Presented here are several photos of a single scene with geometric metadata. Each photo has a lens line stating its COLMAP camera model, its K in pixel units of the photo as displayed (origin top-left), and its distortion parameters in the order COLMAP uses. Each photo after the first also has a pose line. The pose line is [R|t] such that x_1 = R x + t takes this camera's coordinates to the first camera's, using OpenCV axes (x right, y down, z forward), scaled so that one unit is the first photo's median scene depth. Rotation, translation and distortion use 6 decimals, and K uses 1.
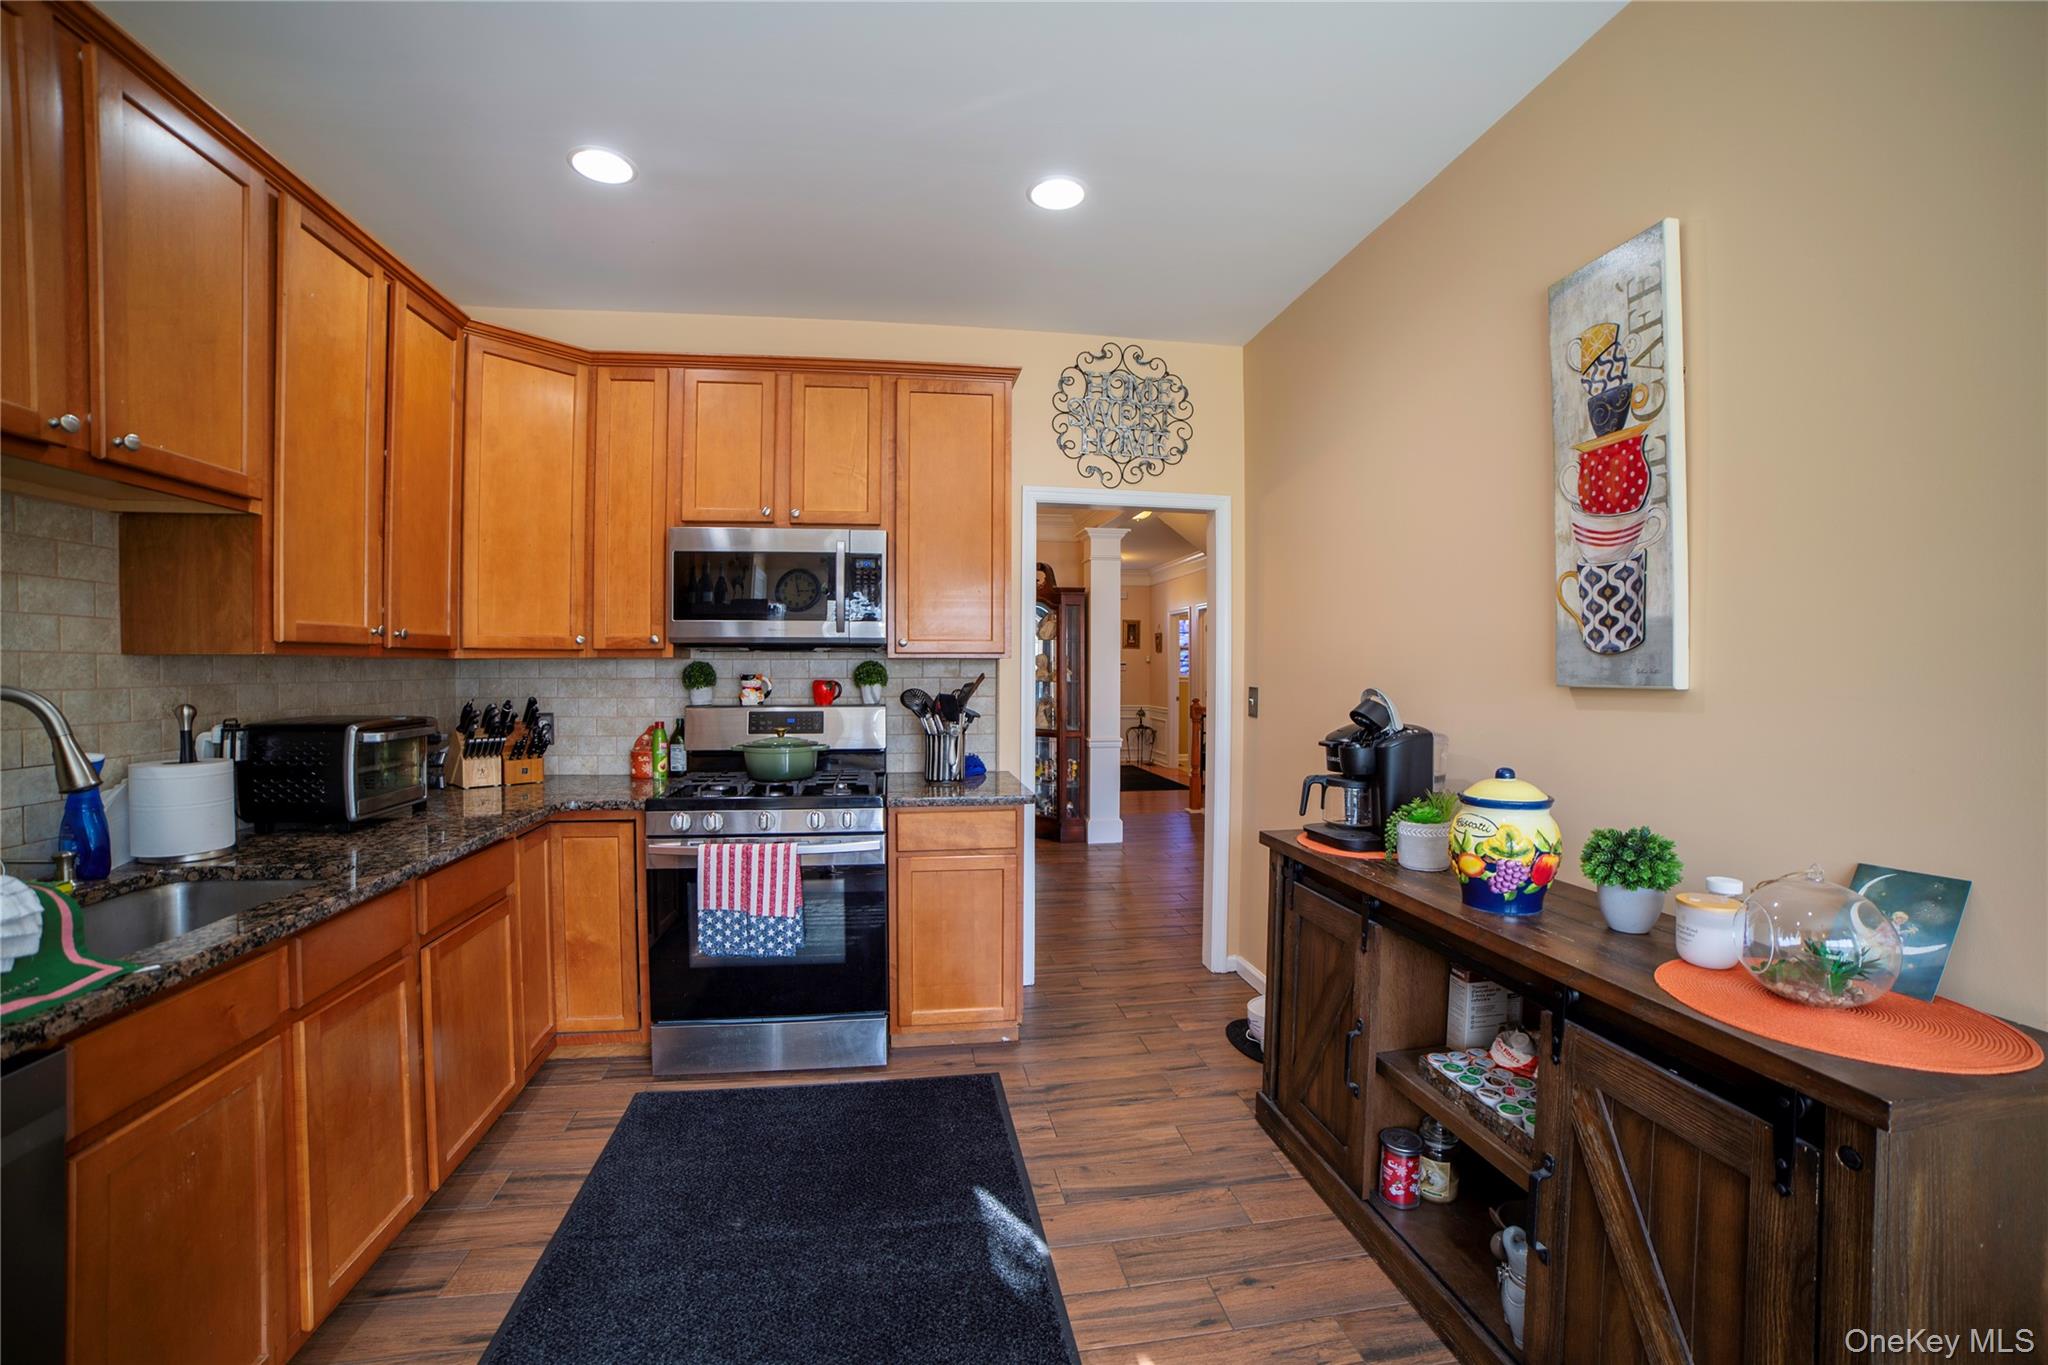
lens RADIAL K [[856.7, 0, 1020.1], [0, 856.7, 677.4], [0, 0, 1]] dist [-0.016158, 0.008143]
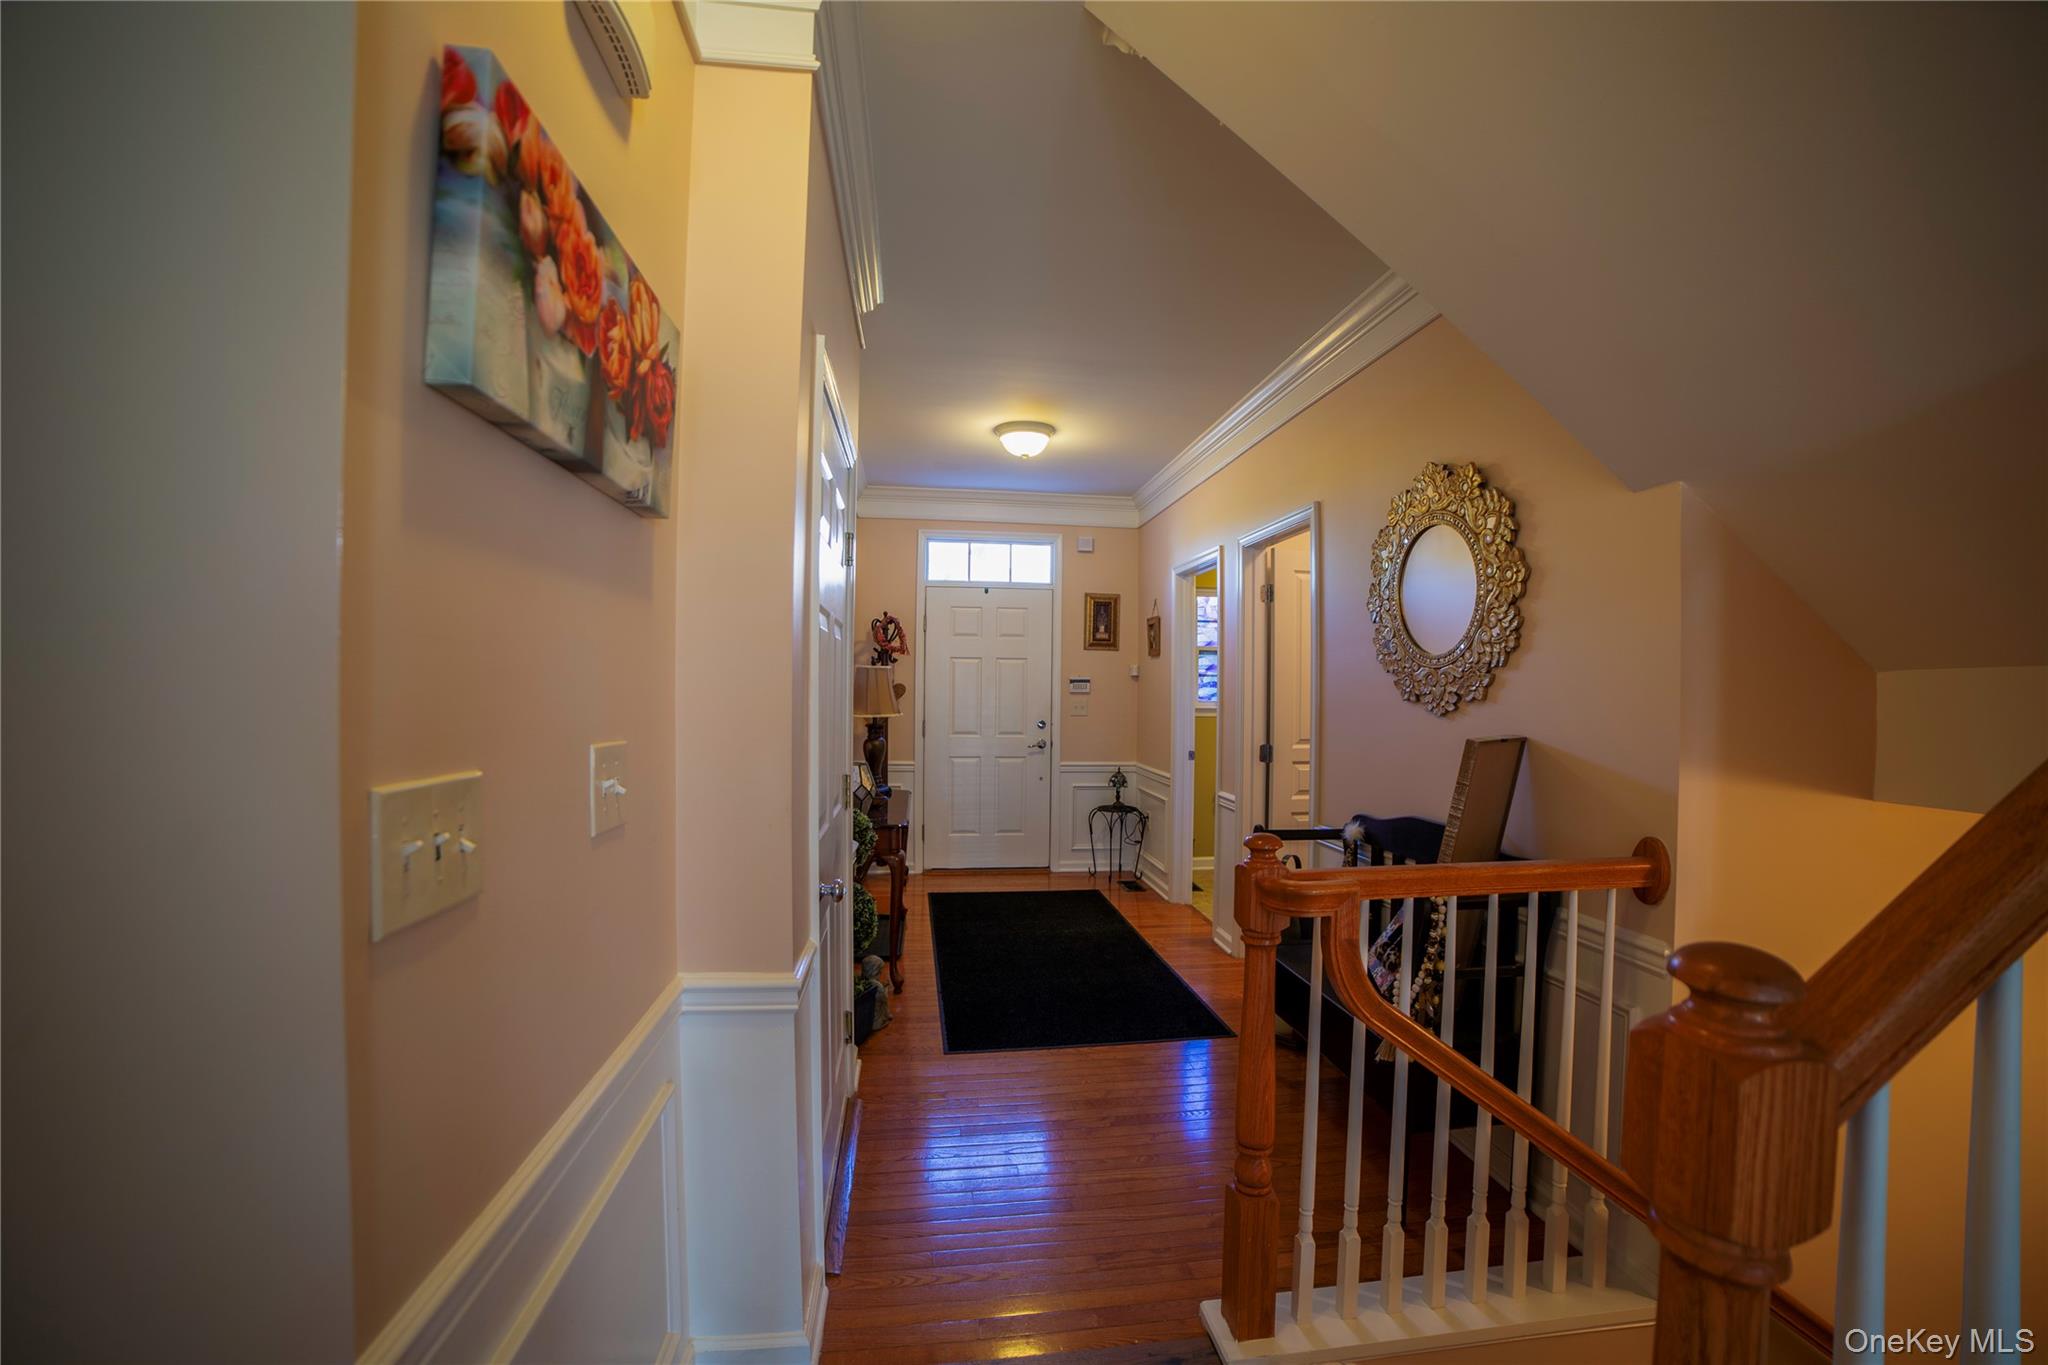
lens RADIAL K [[827.5, 0, 1023.5], [0, 827.5, 688.9], [0, 0, 1]] dist [-0.037346, 0.006612]
pose [[0.999383, 0.012157, -0.032946, 0.101285], [-0.012292, 0.999917, -0.003886, -0.008248], [0.032896, 0.004289, 0.999450, 0.517355]]
